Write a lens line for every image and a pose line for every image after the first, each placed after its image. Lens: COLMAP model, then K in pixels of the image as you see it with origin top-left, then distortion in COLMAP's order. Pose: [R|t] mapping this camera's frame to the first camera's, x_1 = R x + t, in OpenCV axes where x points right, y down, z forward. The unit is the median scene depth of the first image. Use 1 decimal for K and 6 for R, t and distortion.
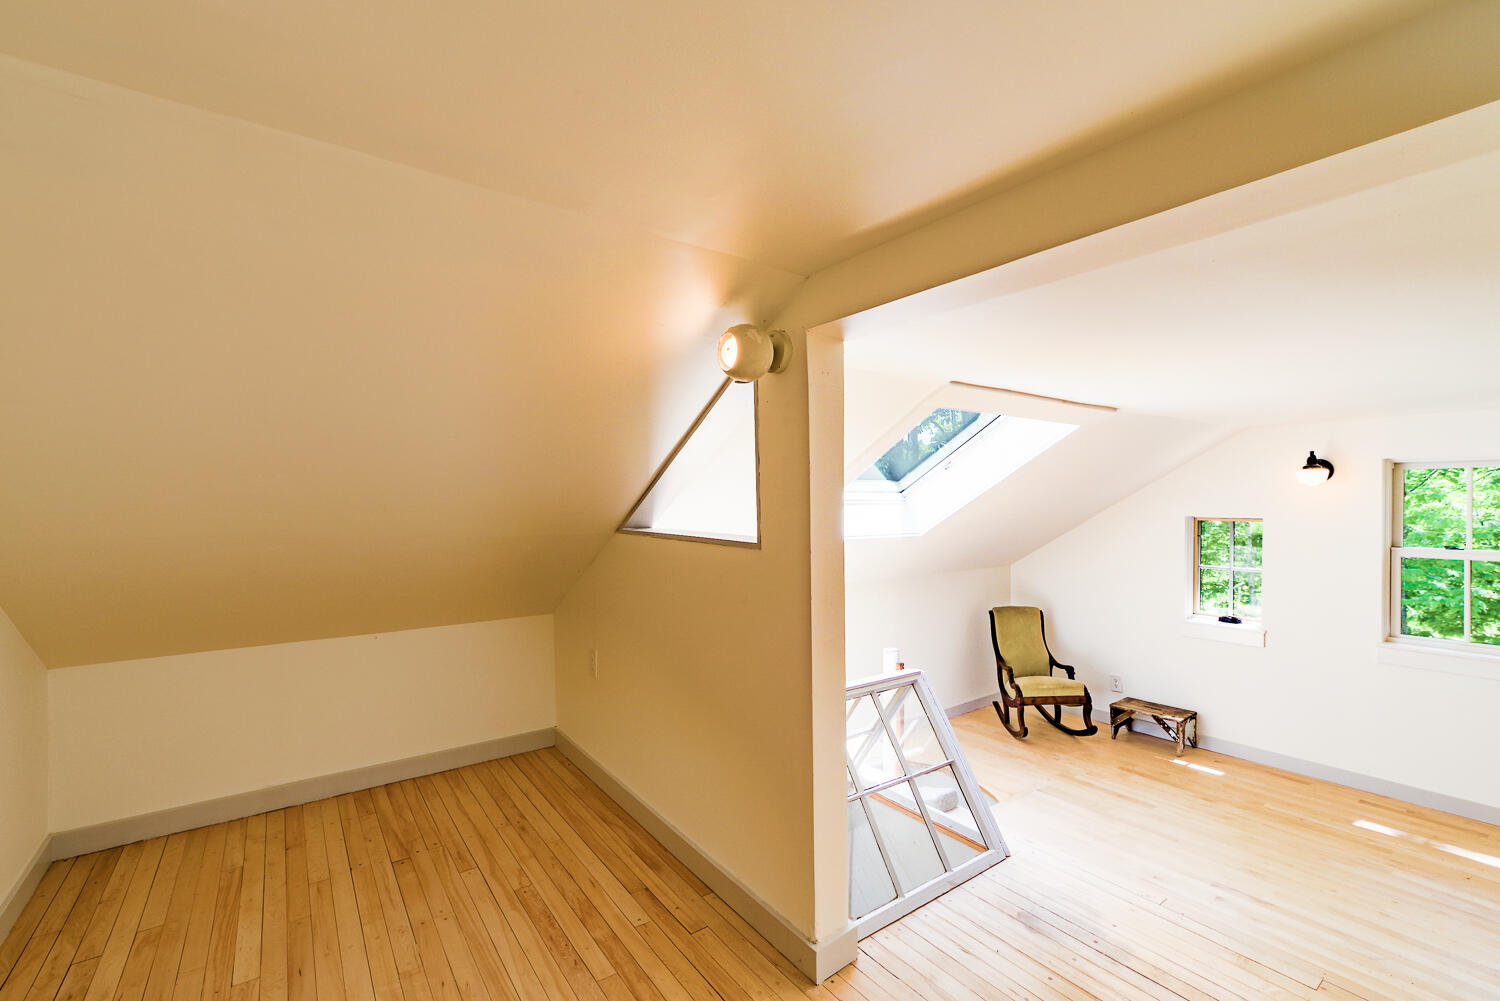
lens RADIAL K [[648.7, 0, 750.8], [0, 648.7, 502.3], [0, 0, 1]] dist [-0.001215, -0.000400]
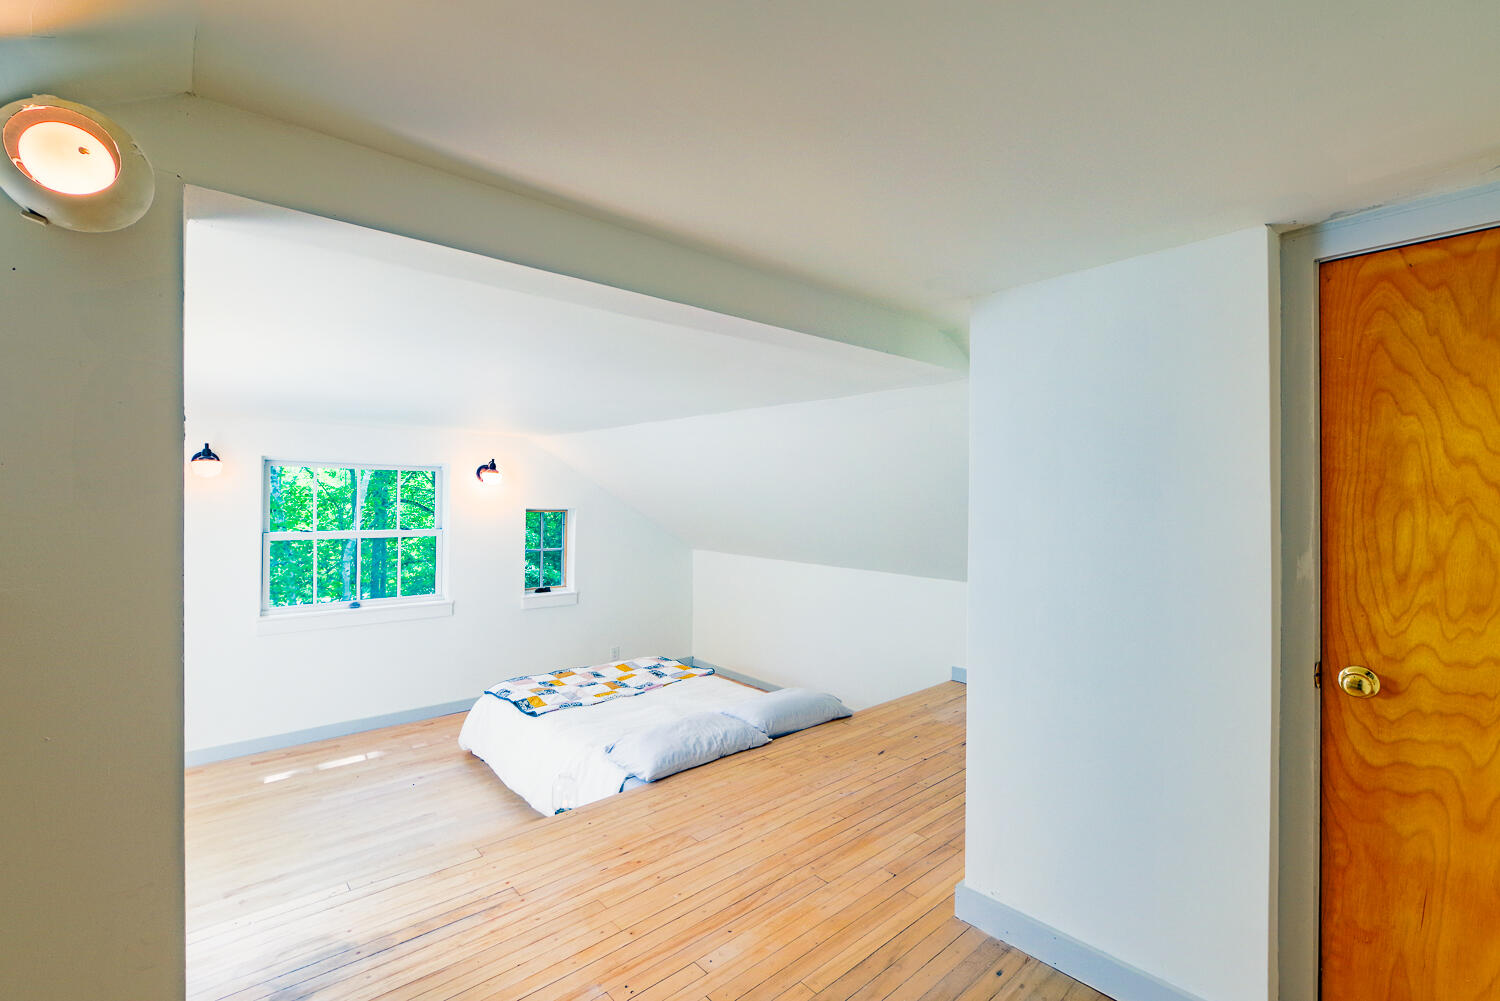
lens RADIAL K [[648.7, 0, 746.5], [0, 648.7, 494.2], [0, 0, 1]] dist [-0.001215, -0.000400]
pose [[-0.082876, 0.005705, 0.996543, -0.306697], [-0.009425, 0.999934, -0.006509, -0.000079], [-0.996515, -0.009931, -0.082817, 0.330473]]
